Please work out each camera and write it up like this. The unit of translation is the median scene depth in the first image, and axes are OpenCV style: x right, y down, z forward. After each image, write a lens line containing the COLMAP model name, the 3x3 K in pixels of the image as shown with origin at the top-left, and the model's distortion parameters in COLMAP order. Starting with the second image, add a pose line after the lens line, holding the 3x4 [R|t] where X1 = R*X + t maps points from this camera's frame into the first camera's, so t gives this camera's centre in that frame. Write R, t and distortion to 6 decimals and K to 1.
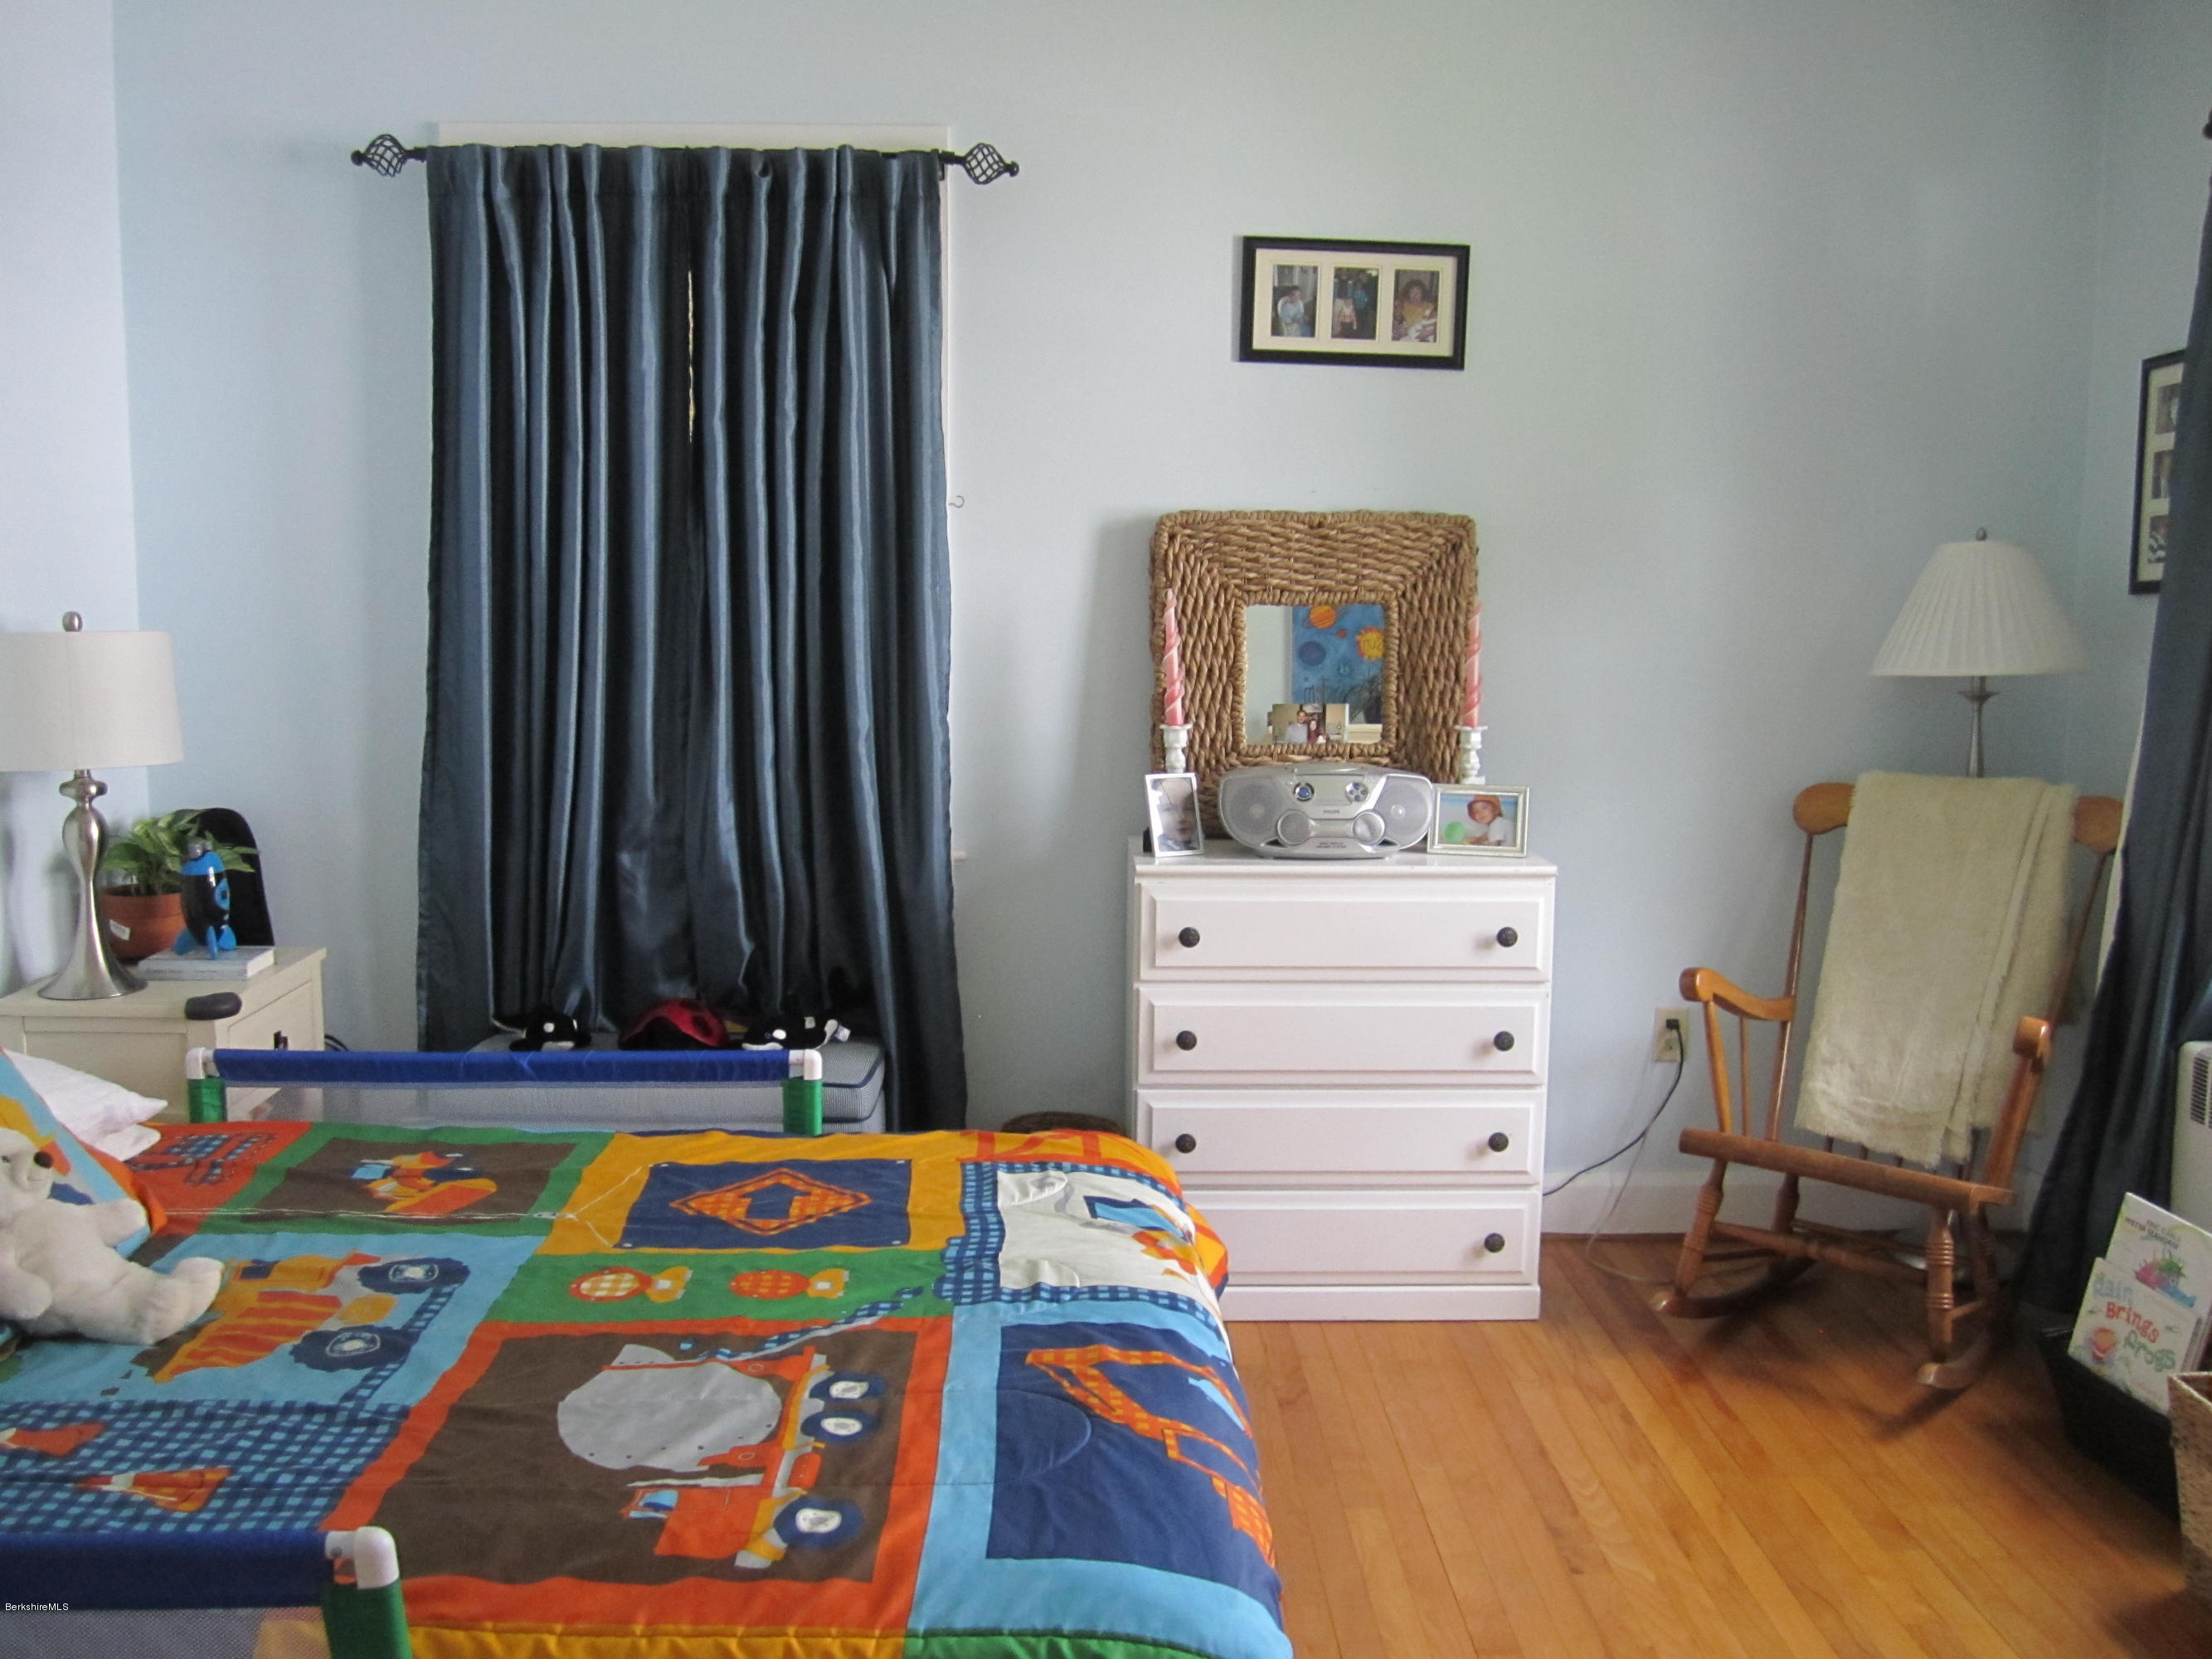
lens RADIAL K [[1833.4, 0, 1103.8], [0, 1833.4, 828.8], [0, 0, 1]] dist [-0.056883, 0.028242]
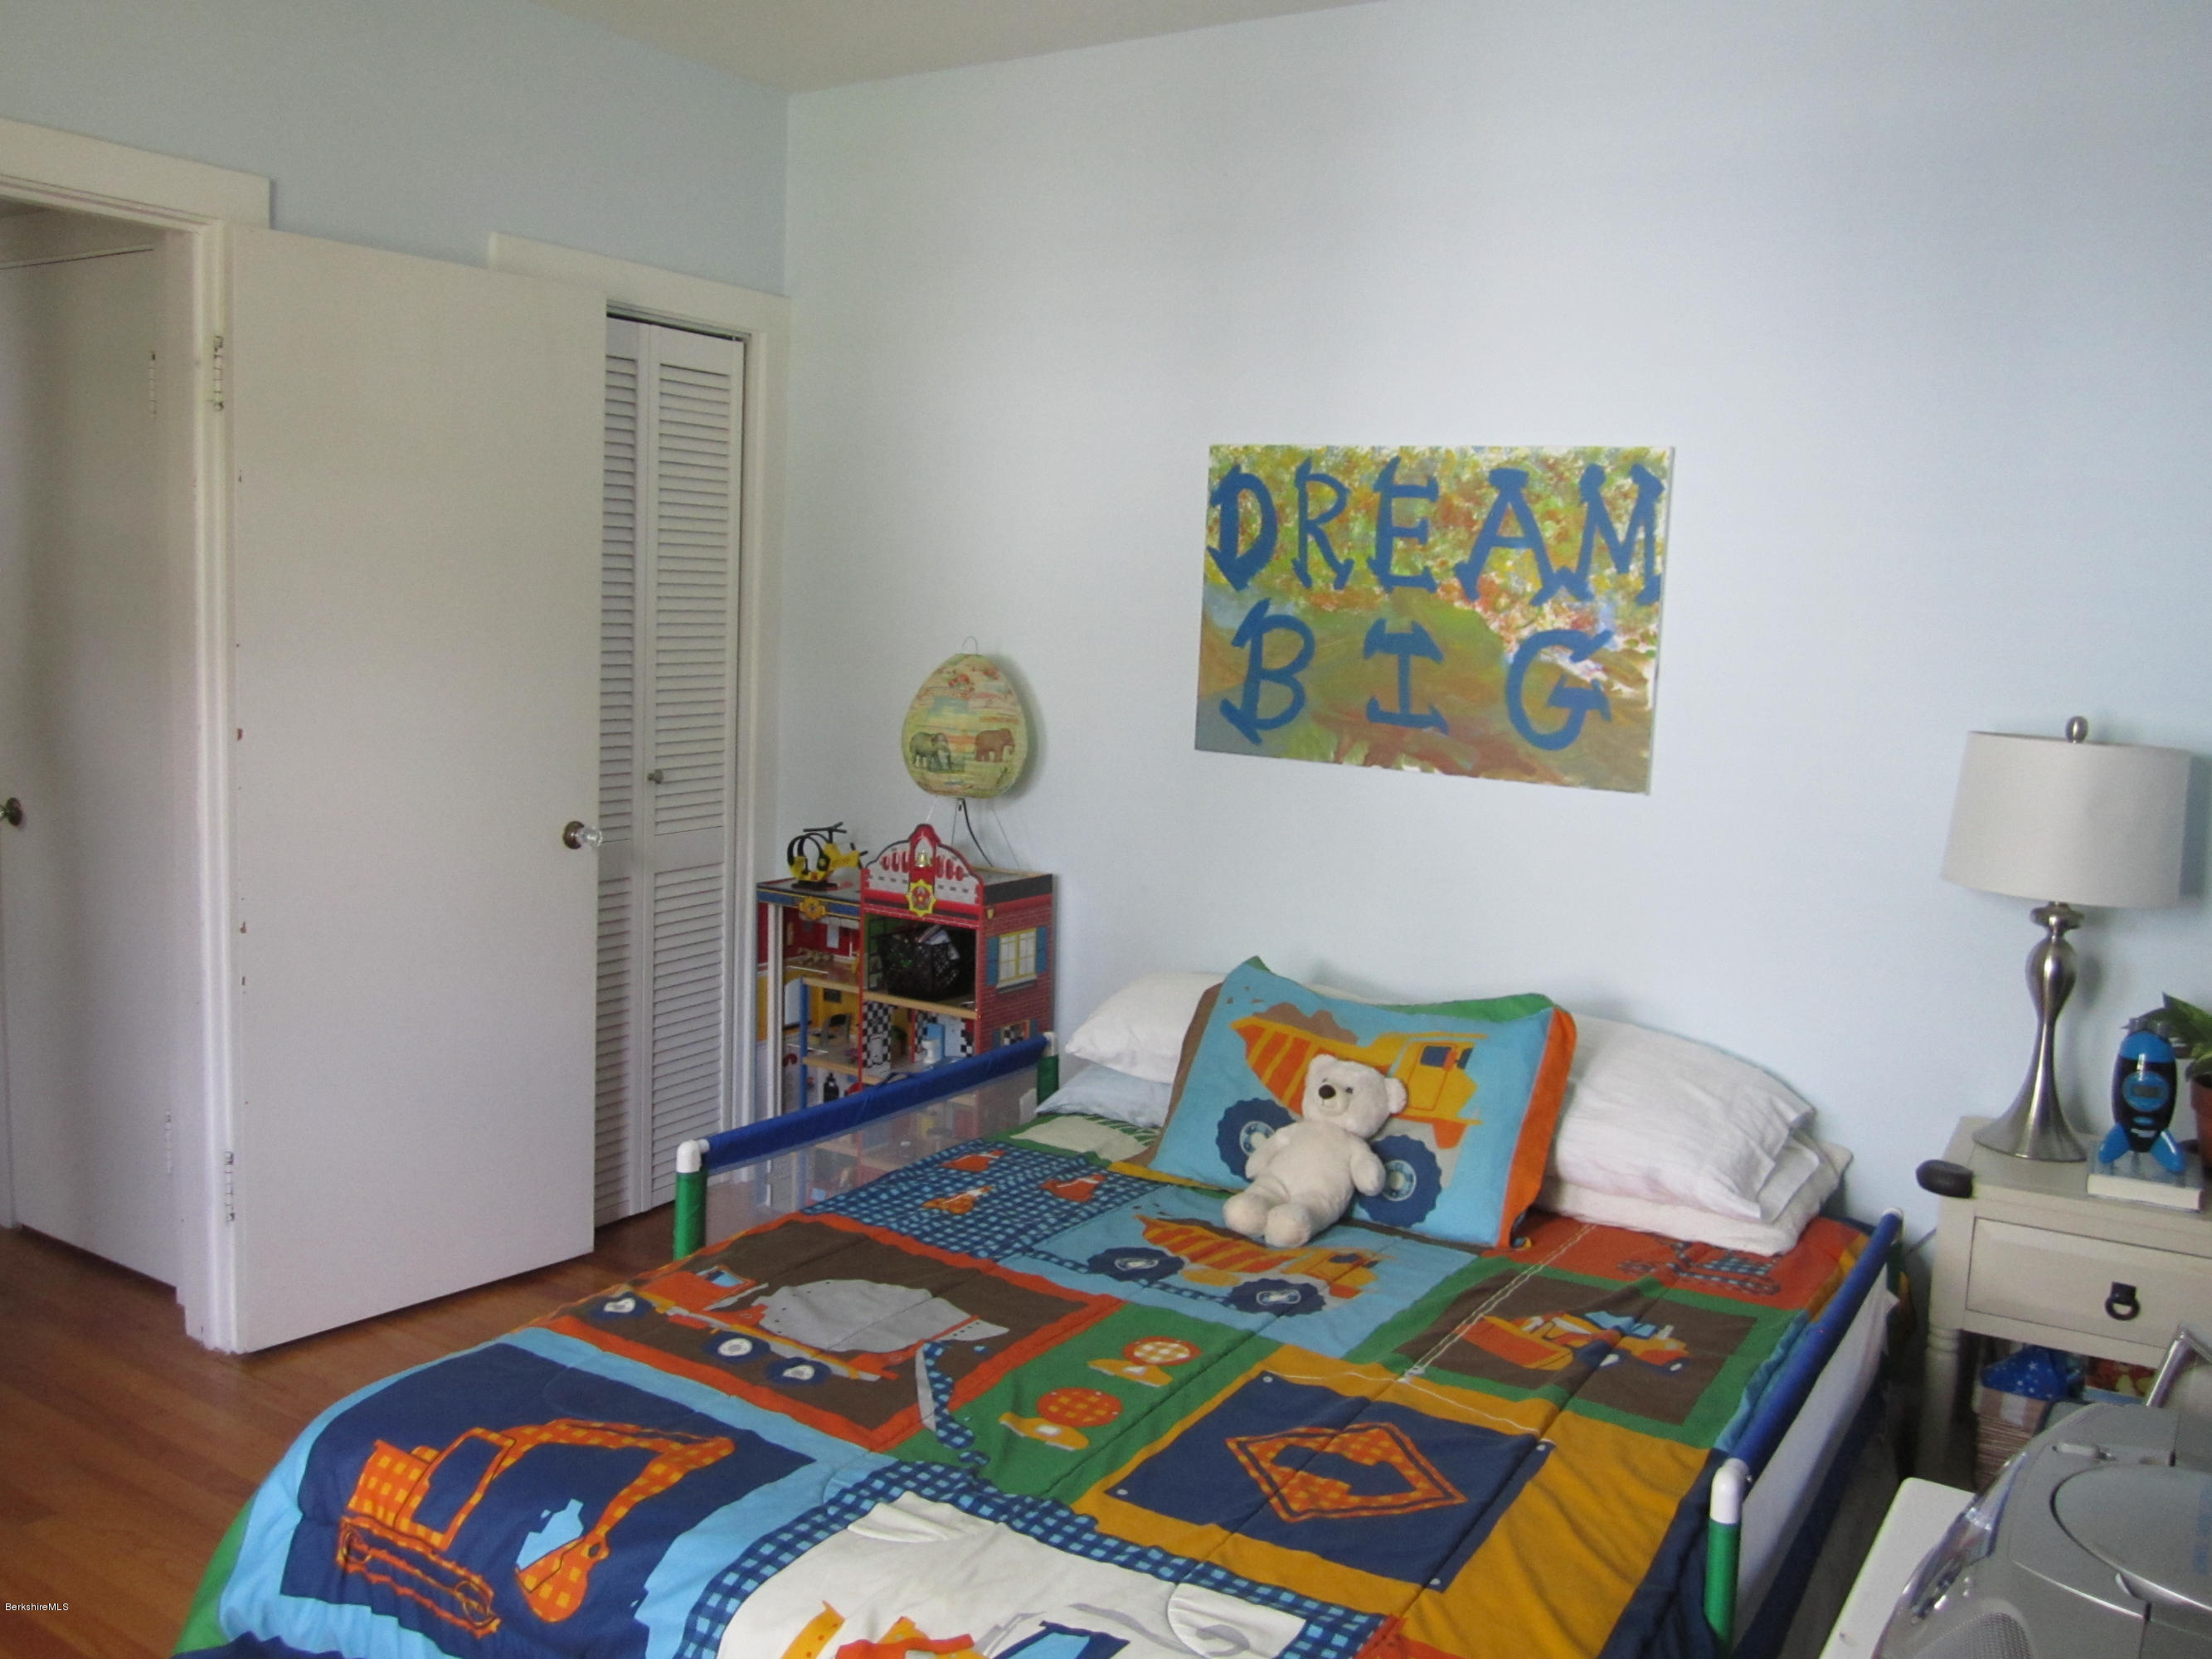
lens RADIAL K [[1833.4, 0, 1101.1], [0, 1833.4, 825.7], [0, 0, 1]] dist [-0.056883, 0.028242]
pose [[-0.557217, 0.071058, -0.827321, 0.647255], [-0.148203, 0.971824, 0.183287, -0.245717], [0.817034, 0.224742, -0.530986, 1.651012]]
